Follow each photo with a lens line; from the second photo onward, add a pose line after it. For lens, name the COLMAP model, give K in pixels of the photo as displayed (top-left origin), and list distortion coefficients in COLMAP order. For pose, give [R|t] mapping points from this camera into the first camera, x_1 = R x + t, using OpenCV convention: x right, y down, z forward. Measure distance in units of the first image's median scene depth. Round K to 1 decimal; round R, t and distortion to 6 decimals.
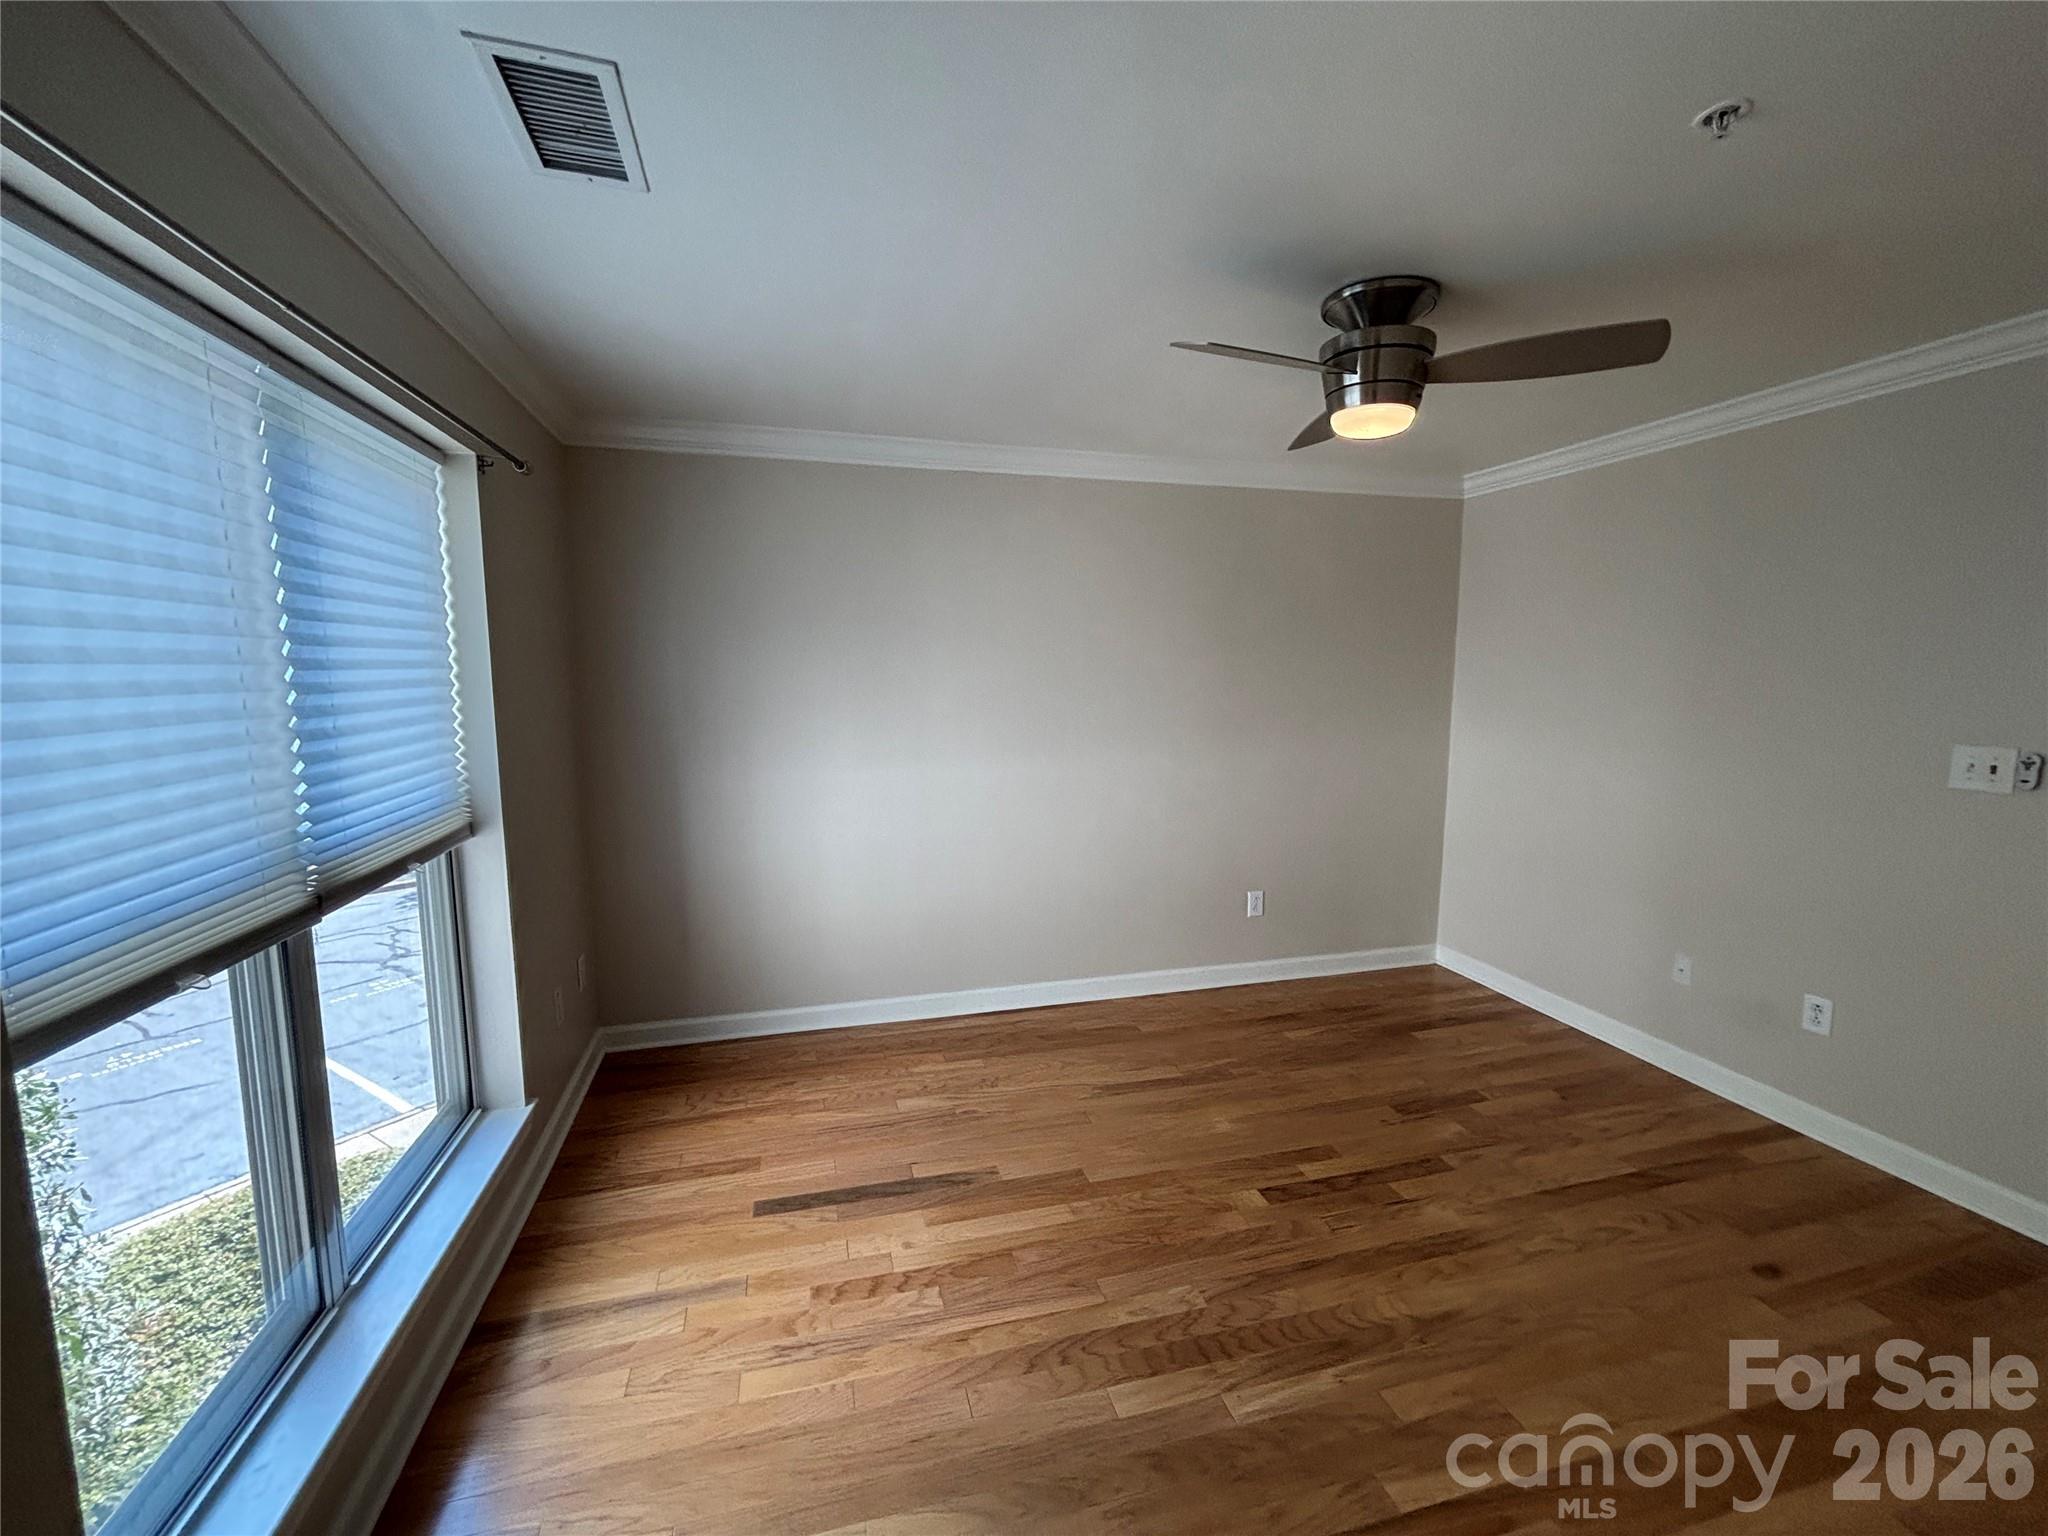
lens RADIAL K [[829.6, 0, 1020.3], [0, 829.6, 769.1], [0, 0, 1]] dist [-0.001113, -0.000124]
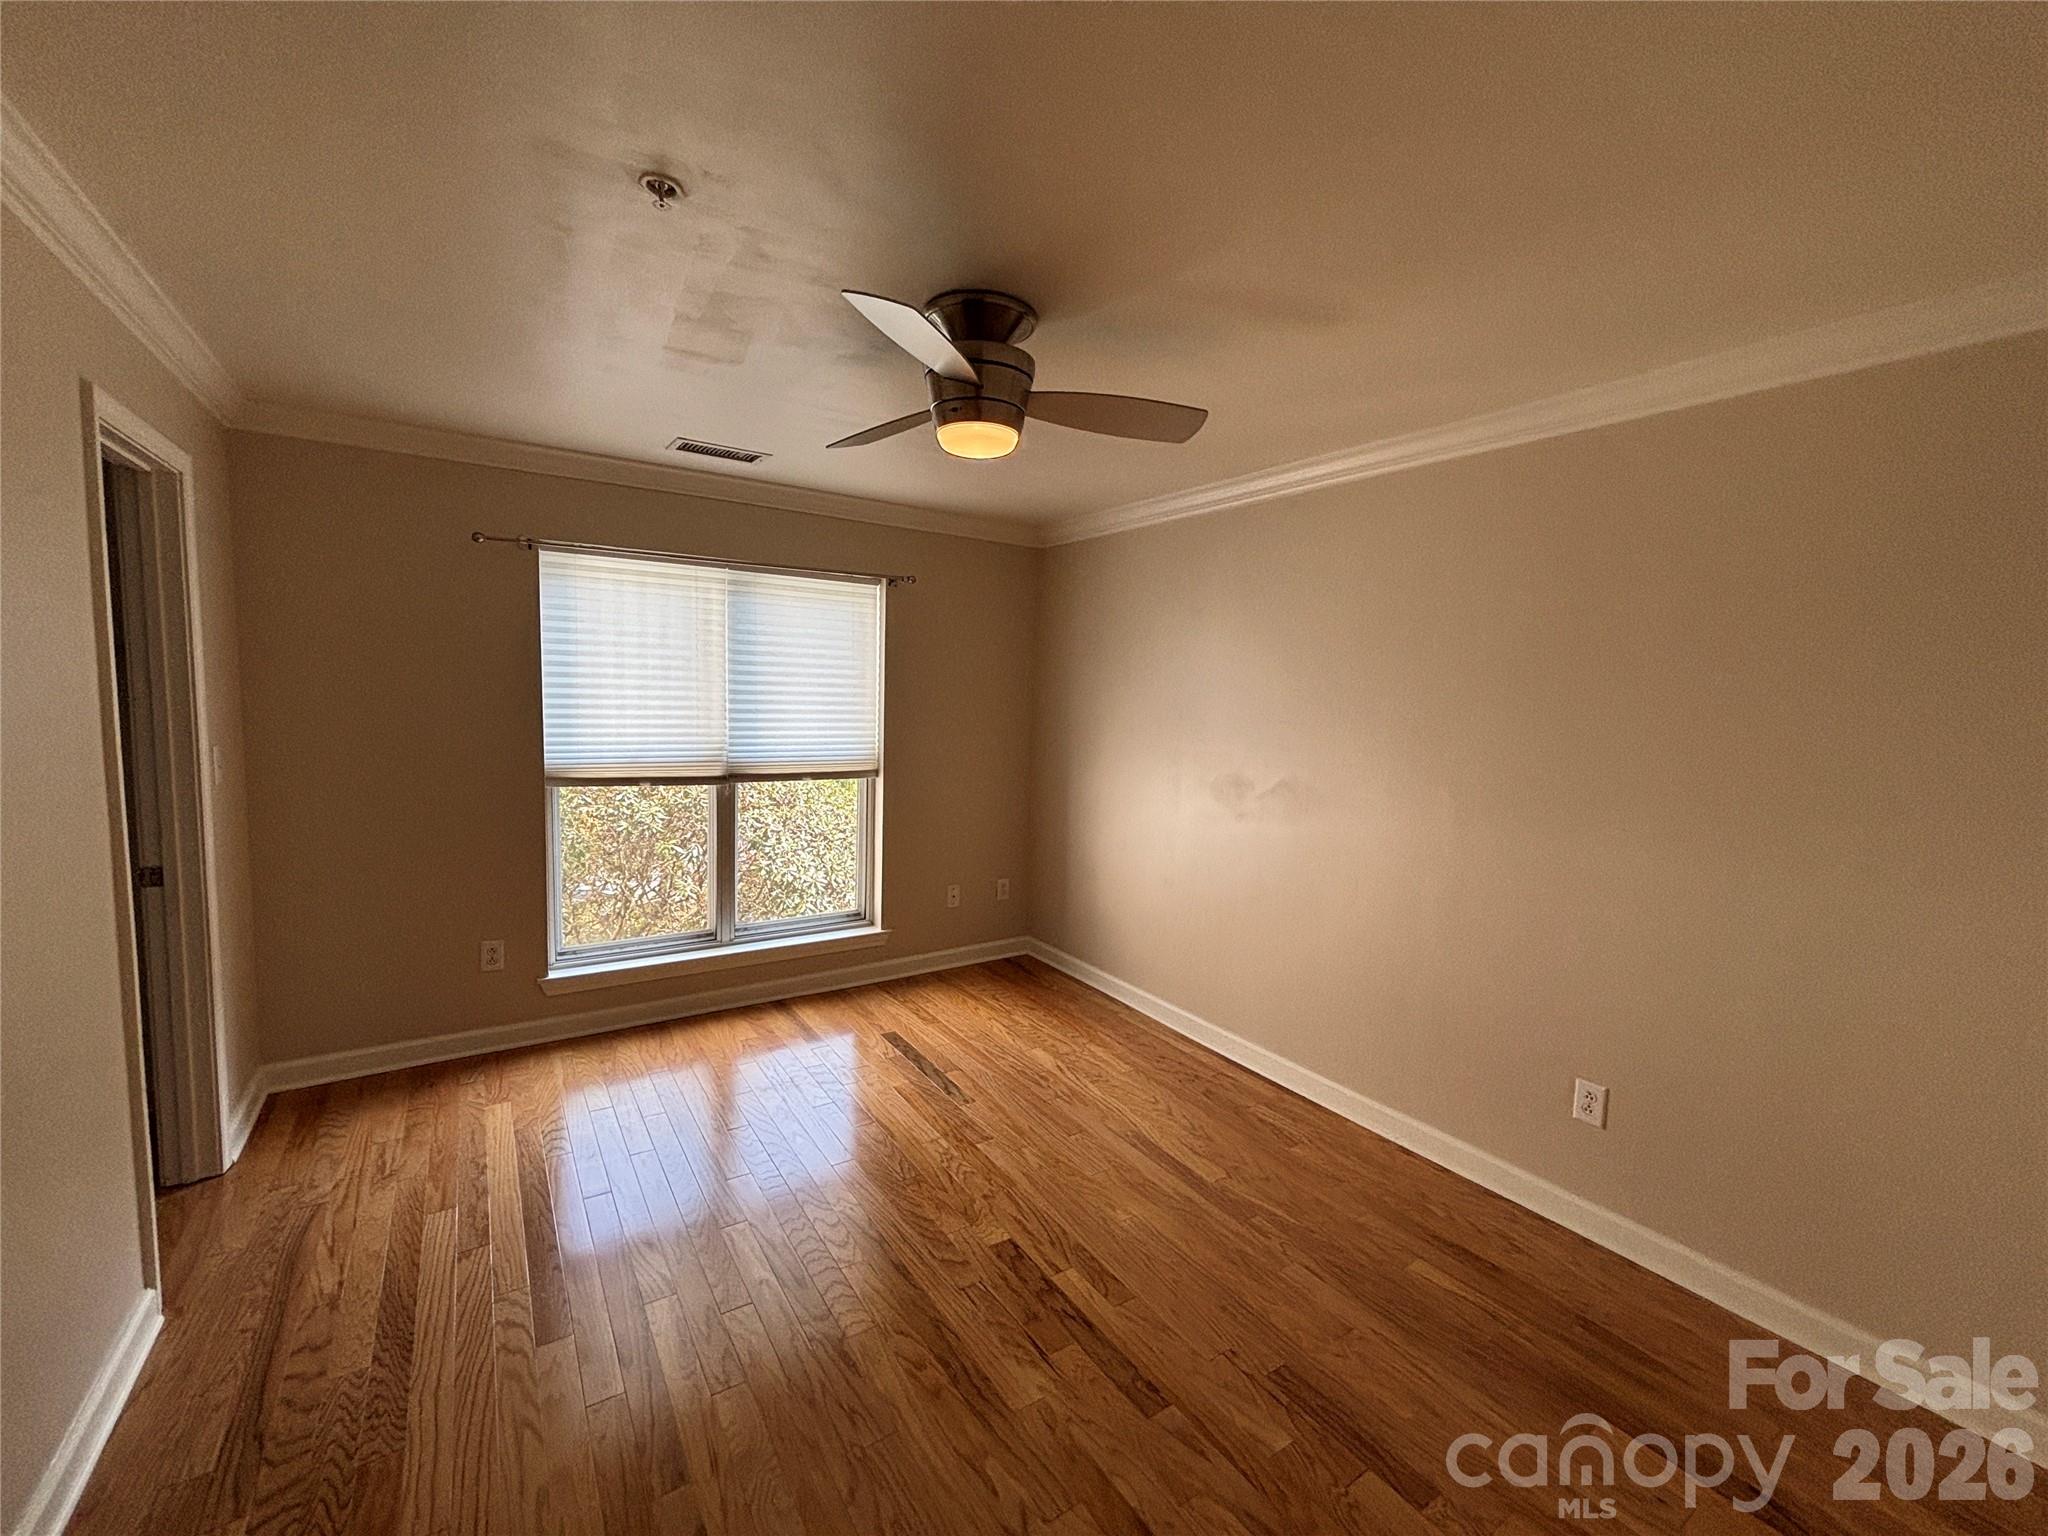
lens RADIAL K [[841.3, 0, 1033.3], [0, 841.3, 766.1], [0, 0, 1]] dist [0.001575, 0.000696]
pose [[0.324727, 0.098252, -0.940691, 1.158443], [-0.145408, 0.987952, 0.052993, -0.087750], [0.934563, 0.119576, 0.335101, 0.633335]]
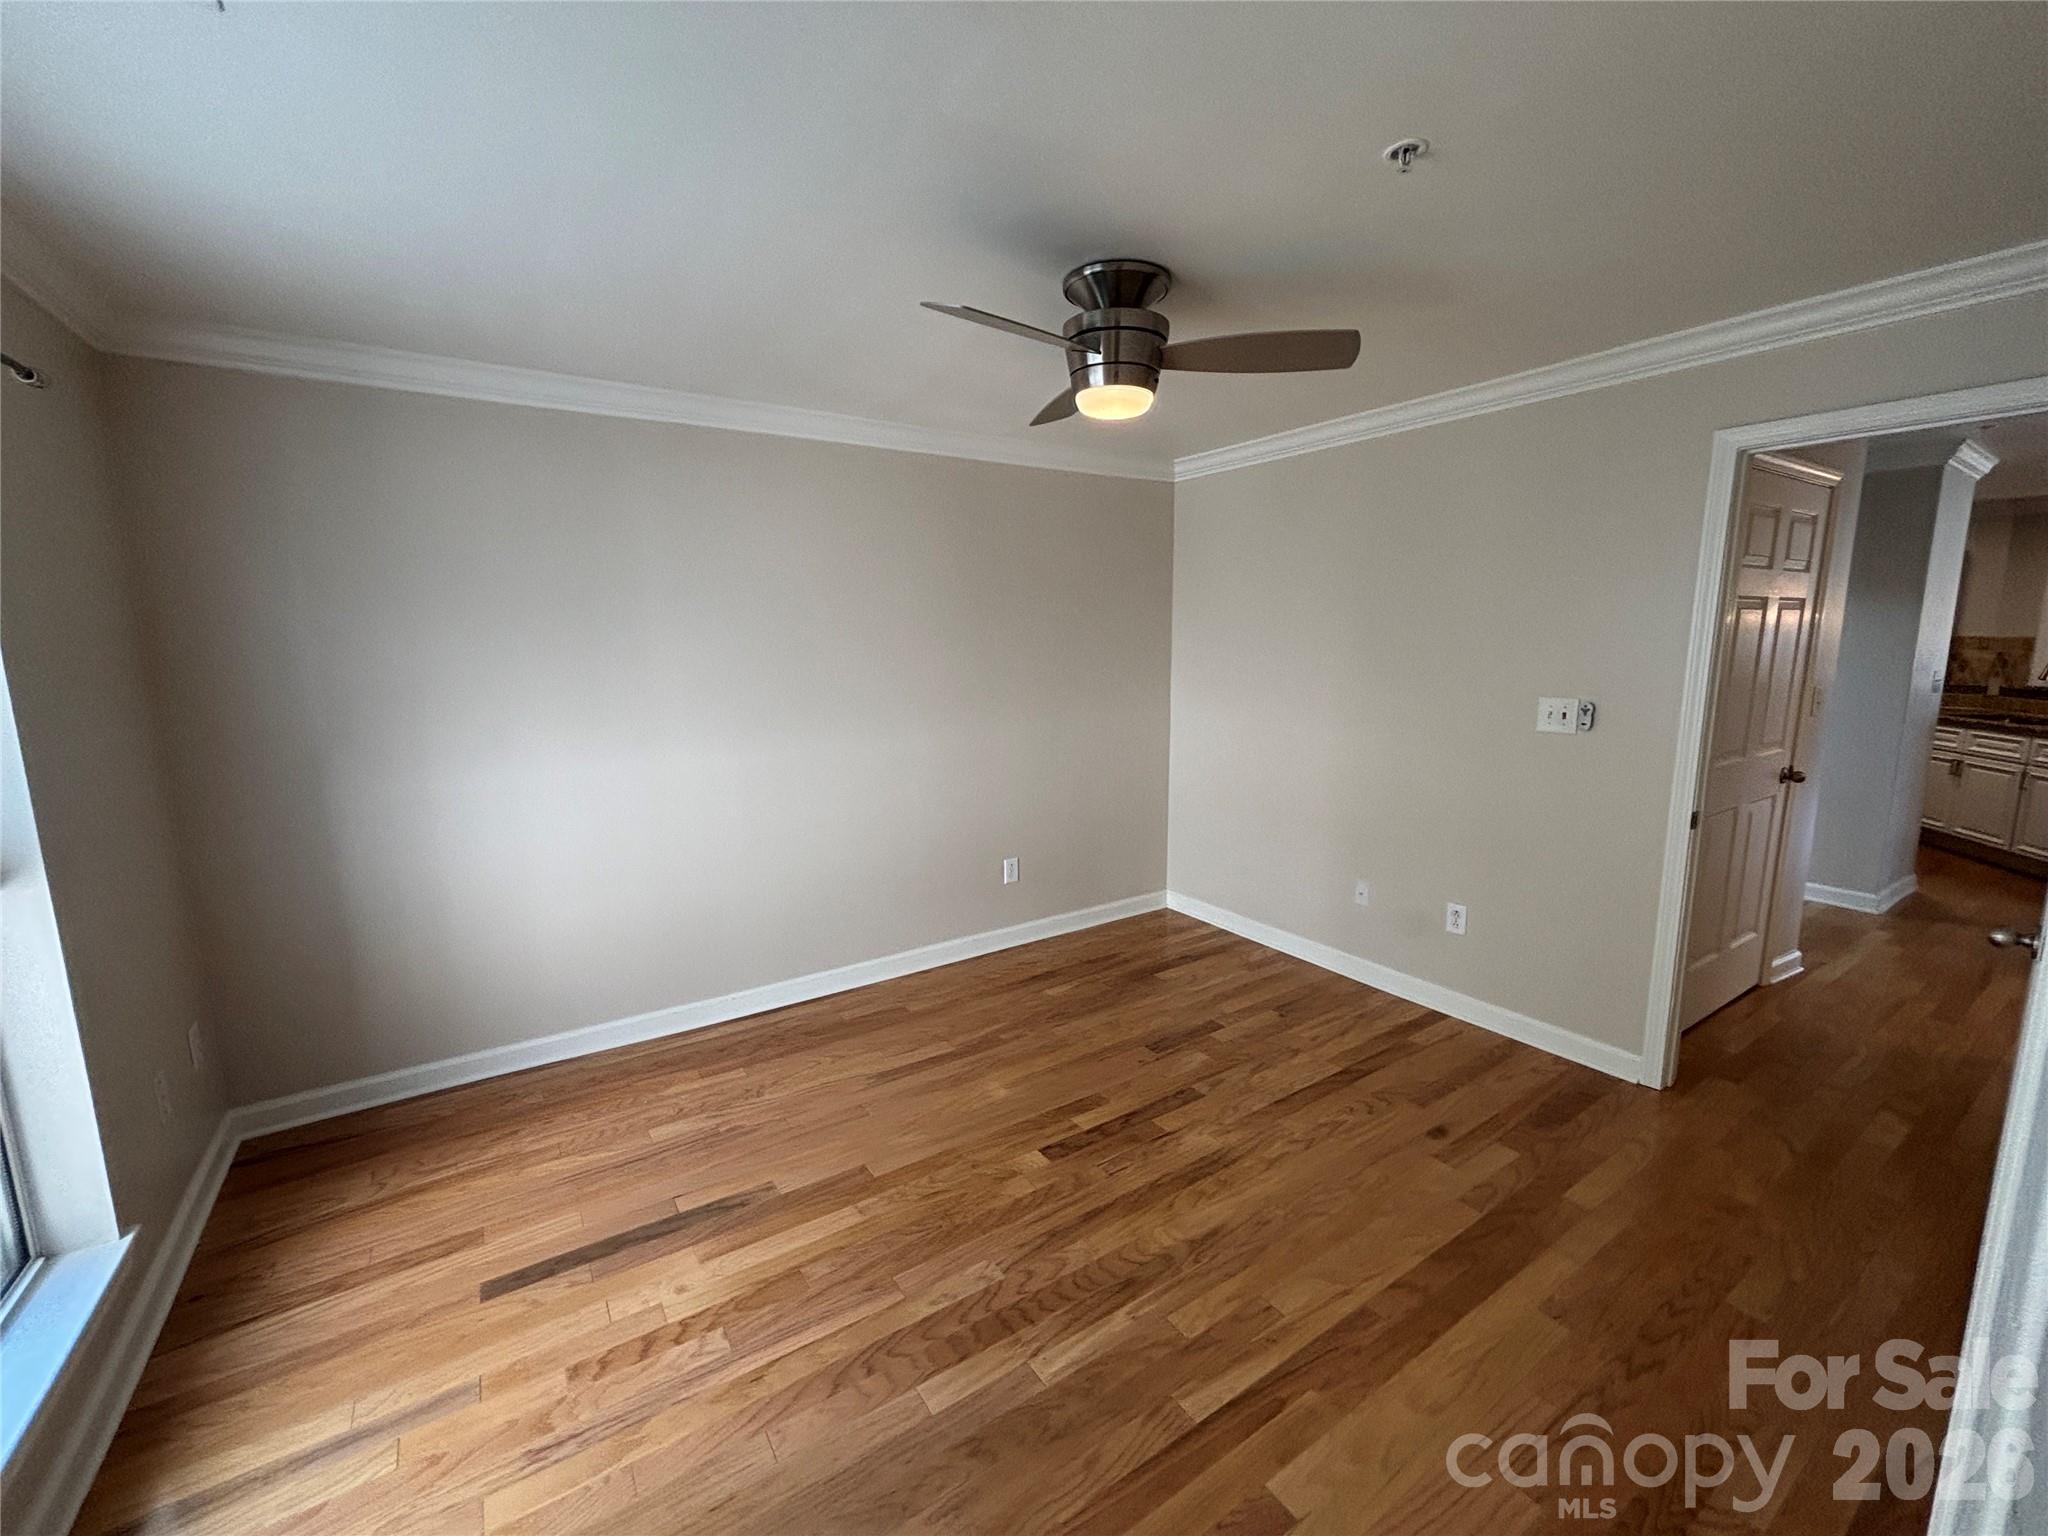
lens RADIAL K [[829.6, 0, 1020.3], [0, 829.6, 769.1], [0, 0, 1]] dist [-0.001113, -0.000124]
pose [[0.947933, -0.059828, 0.312801, -0.029932], [0.048172, 0.997831, 0.044867, -0.013841], [-0.314807, -0.027462, 0.948758, 0.039012]]
